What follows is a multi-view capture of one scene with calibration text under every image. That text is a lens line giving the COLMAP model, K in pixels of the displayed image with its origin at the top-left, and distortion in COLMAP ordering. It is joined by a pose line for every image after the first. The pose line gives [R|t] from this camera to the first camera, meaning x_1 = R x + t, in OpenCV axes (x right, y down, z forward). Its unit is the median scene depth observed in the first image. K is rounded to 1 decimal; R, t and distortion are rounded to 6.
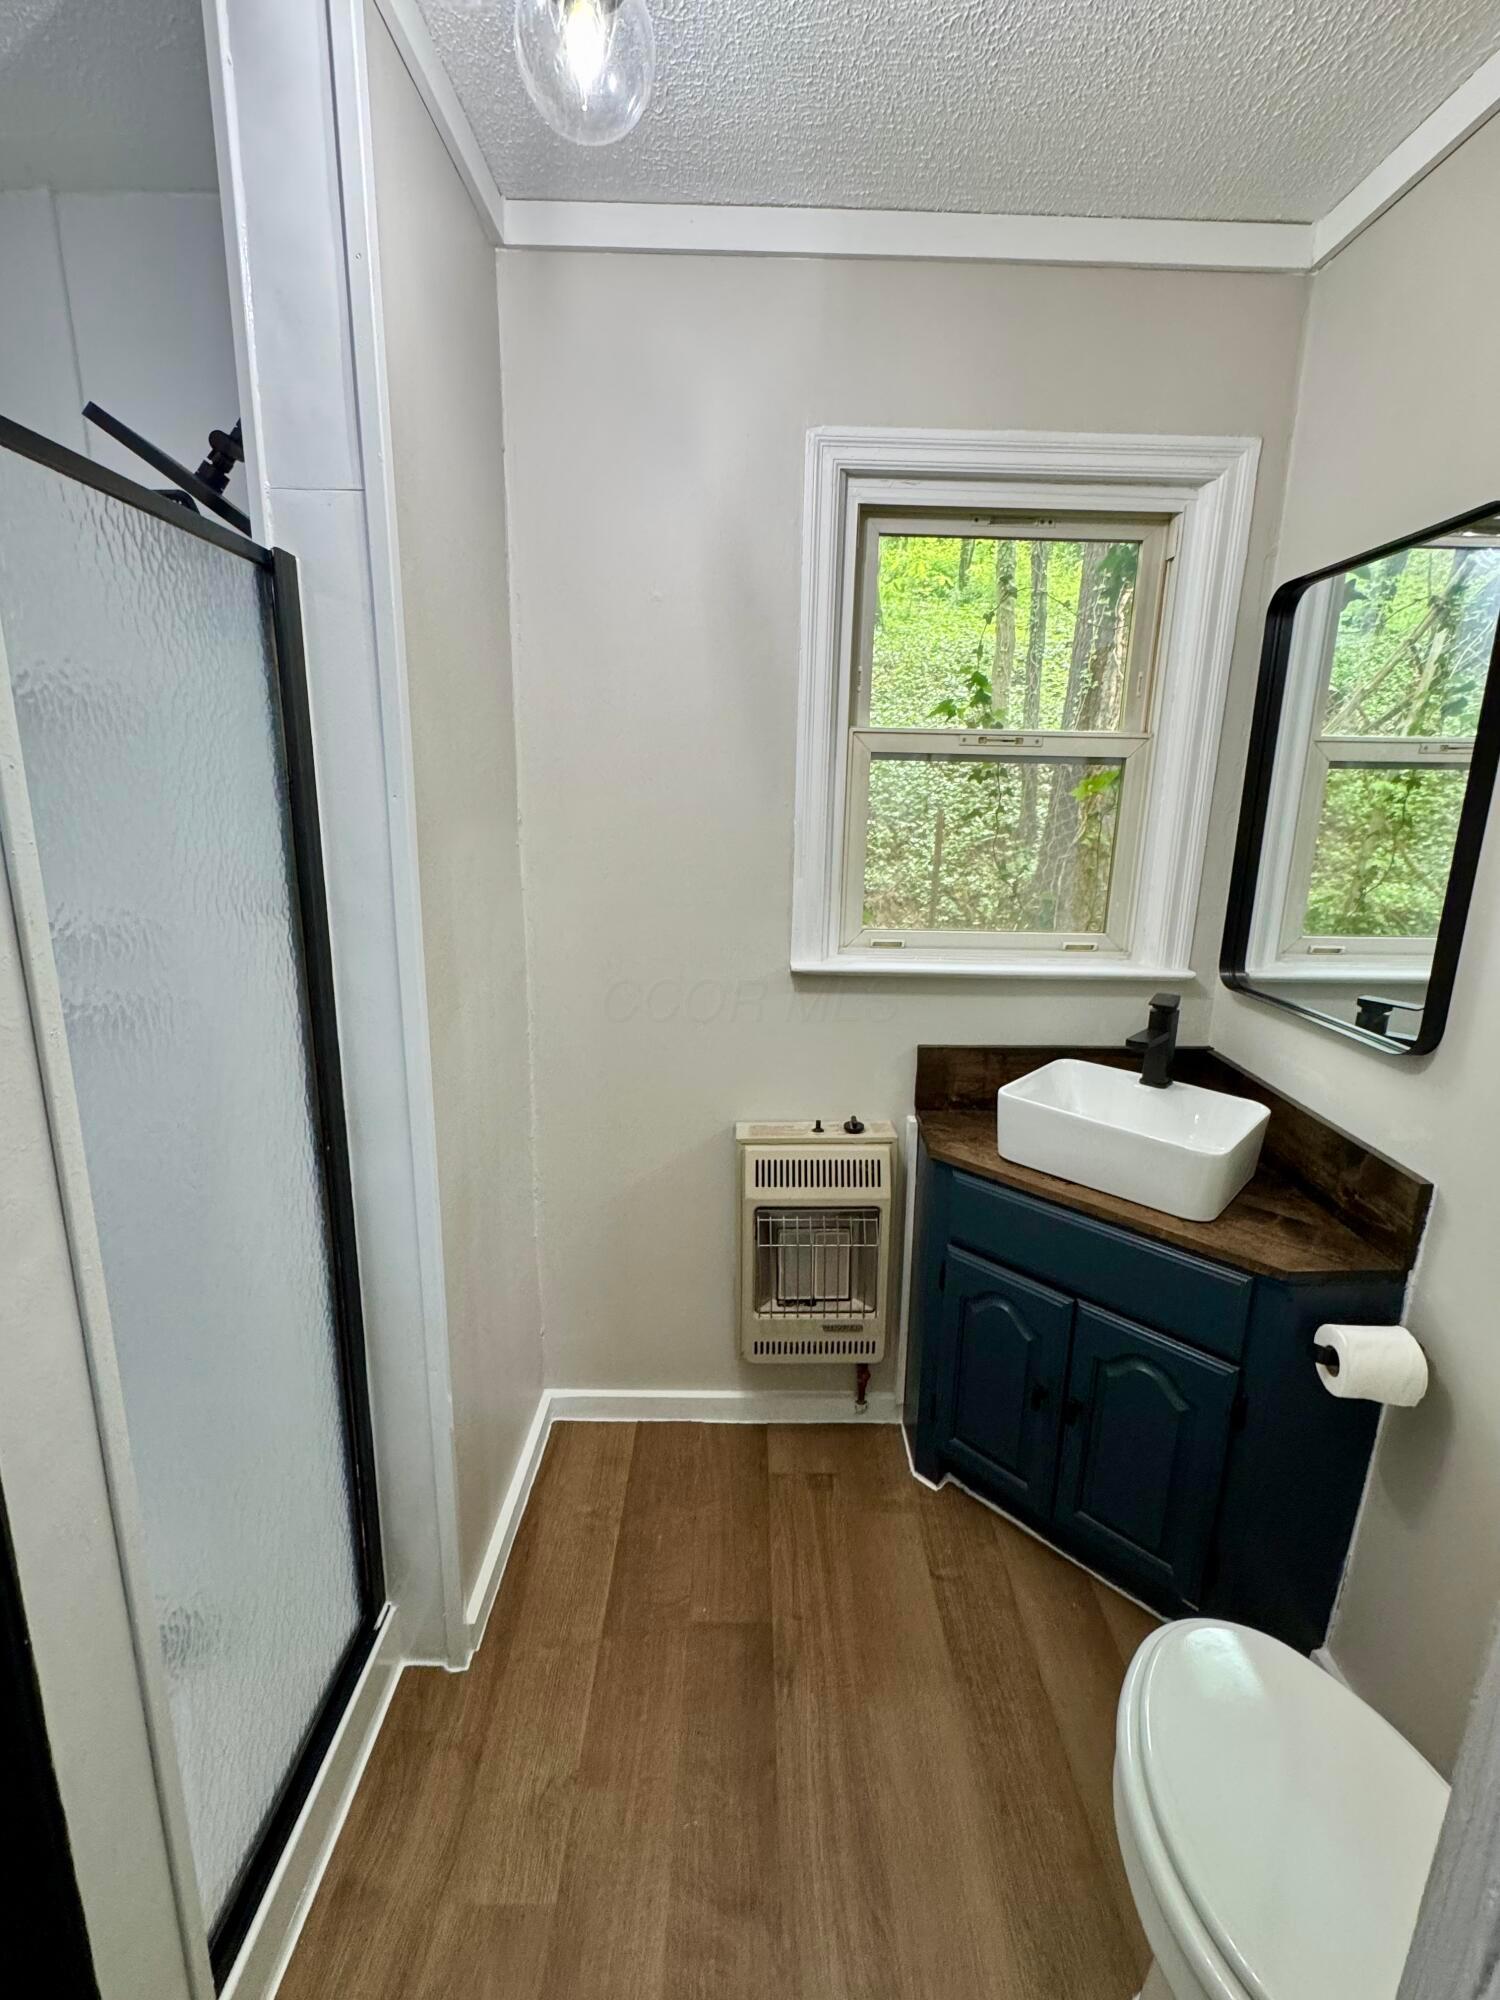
lens RADIAL K [[936.4, 0, 750.0], [0, 936.4, 1000.0], [0, 0, 1]] dist [0.000113, -0.000004]
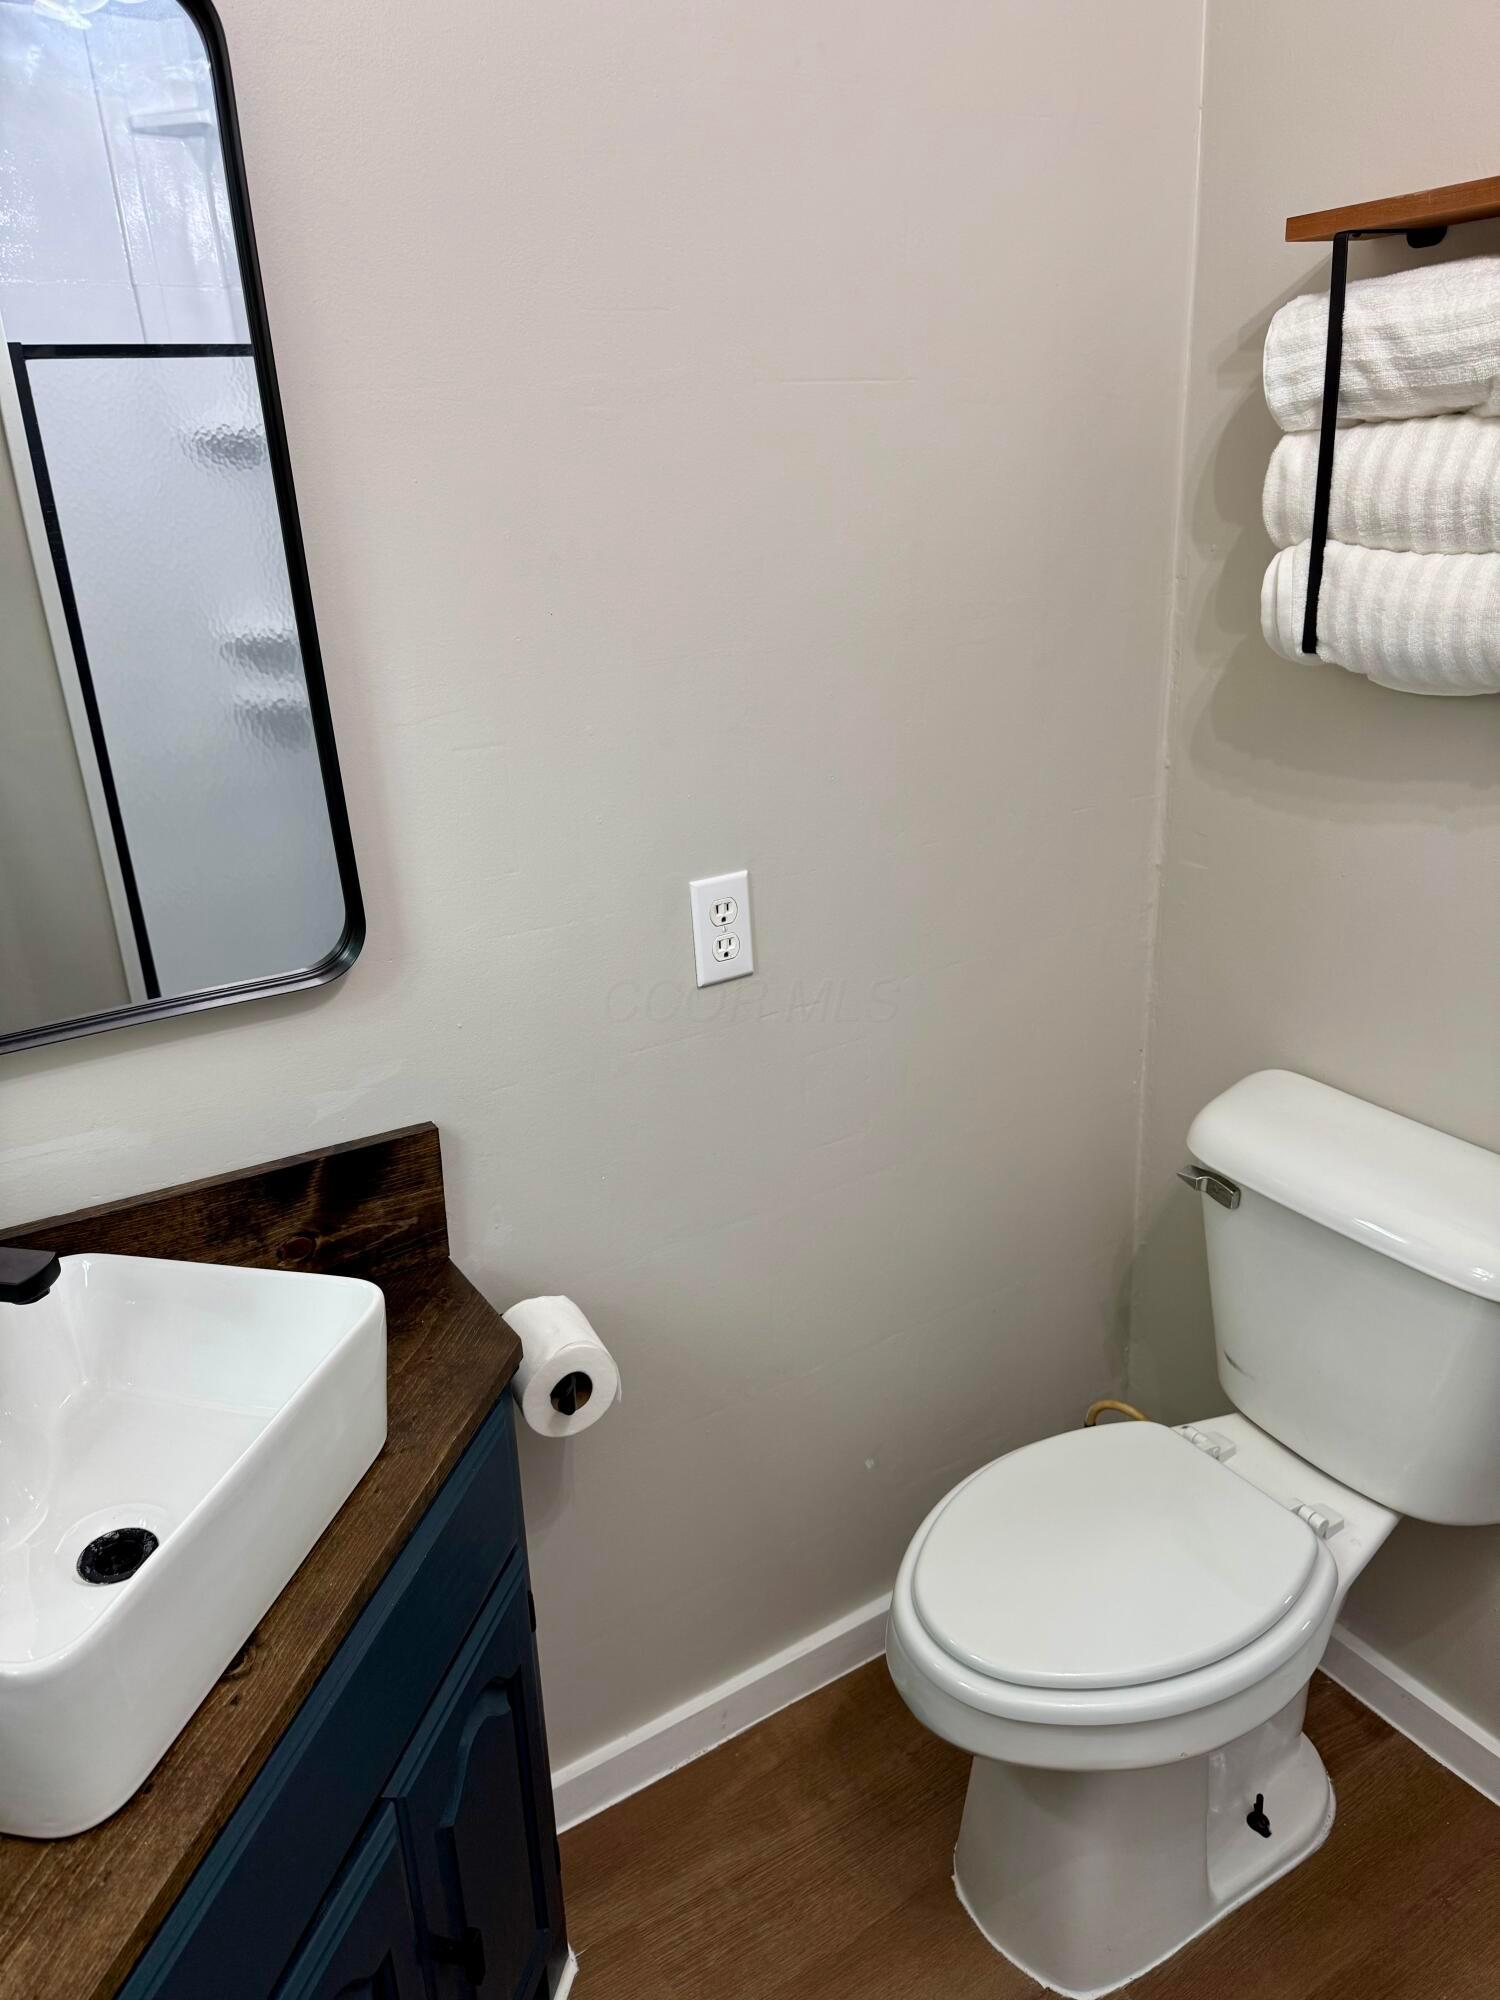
lens RADIAL K [[1389.8, 0, 750.0], [0, 1389.8, 1000.0], [0, 0, 1]] dist [-0.001531, -0.001303]
pose [[-0.516129, -0.288701, 0.806389, -0.144318], [0.242365, 0.853774, 0.460792, -0.249414], [-0.821505, 0.433269, -0.370686, 1.026852]]
